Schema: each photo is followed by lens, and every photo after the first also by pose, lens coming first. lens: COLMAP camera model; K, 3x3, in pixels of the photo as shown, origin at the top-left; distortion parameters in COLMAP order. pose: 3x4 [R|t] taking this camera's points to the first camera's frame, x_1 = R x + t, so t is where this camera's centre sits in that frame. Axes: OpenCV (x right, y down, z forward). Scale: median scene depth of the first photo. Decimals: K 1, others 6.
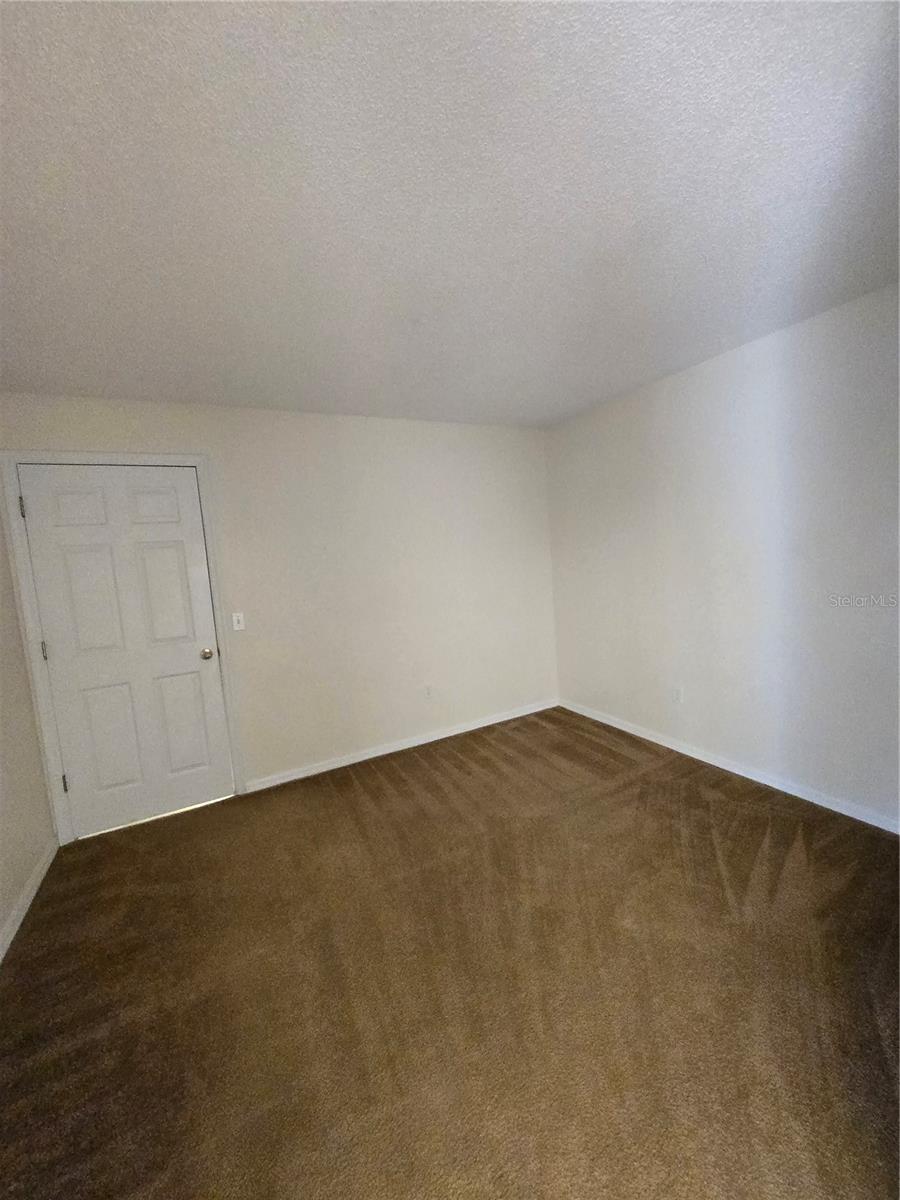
lens RADIAL K [[464.8, 0, 448.8], [0, 464.8, 596.7], [0, 0, 1]] dist [0.002803, -0.004367]
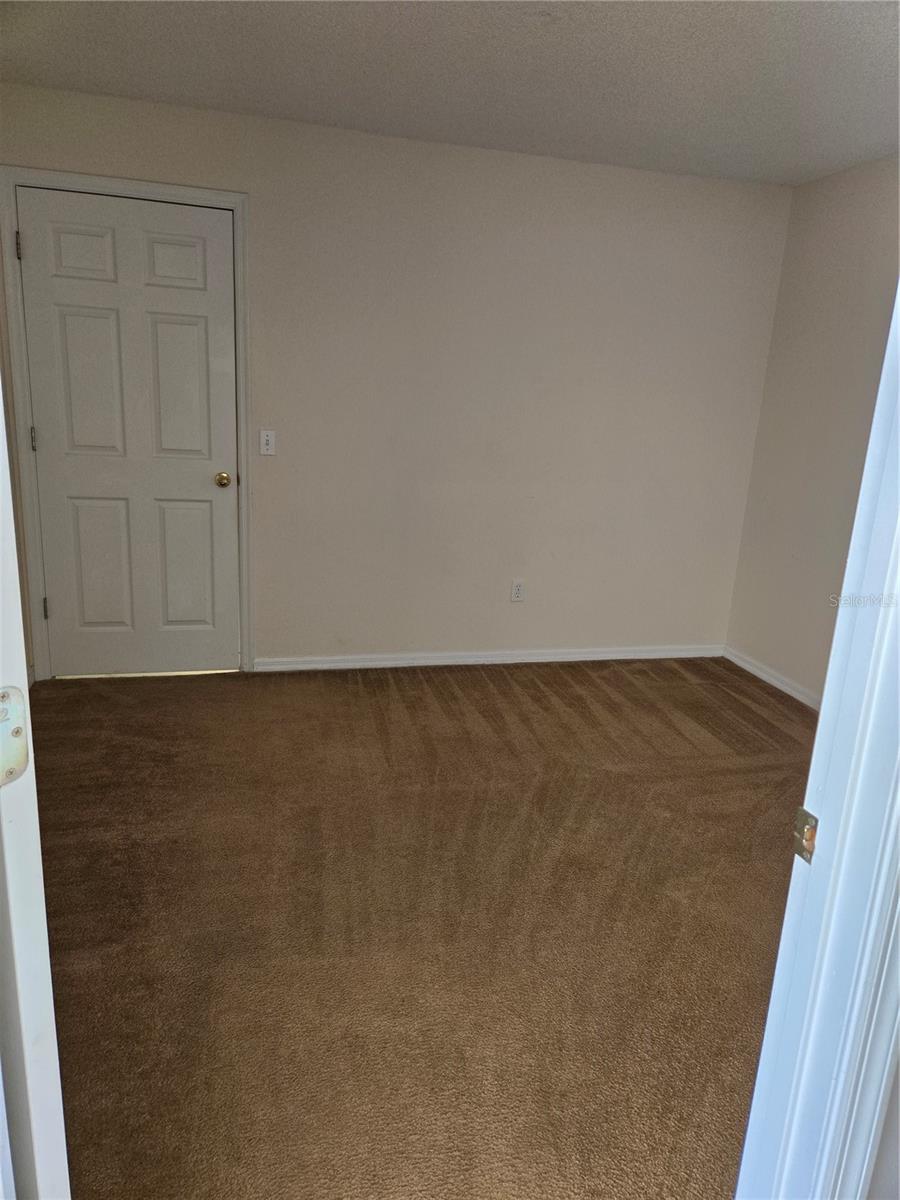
lens RADIAL K [[769.1, 0, 452.6], [0, 769.1, 582.9], [0, 0, 1]] dist [0.050161, -0.001857]
pose [[0.965274, 0.180193, -0.189148, 0.099252], [-0.148864, 0.974385, 0.168560, 0.020523], [0.214677, -0.134549, 0.967373, -0.143772]]
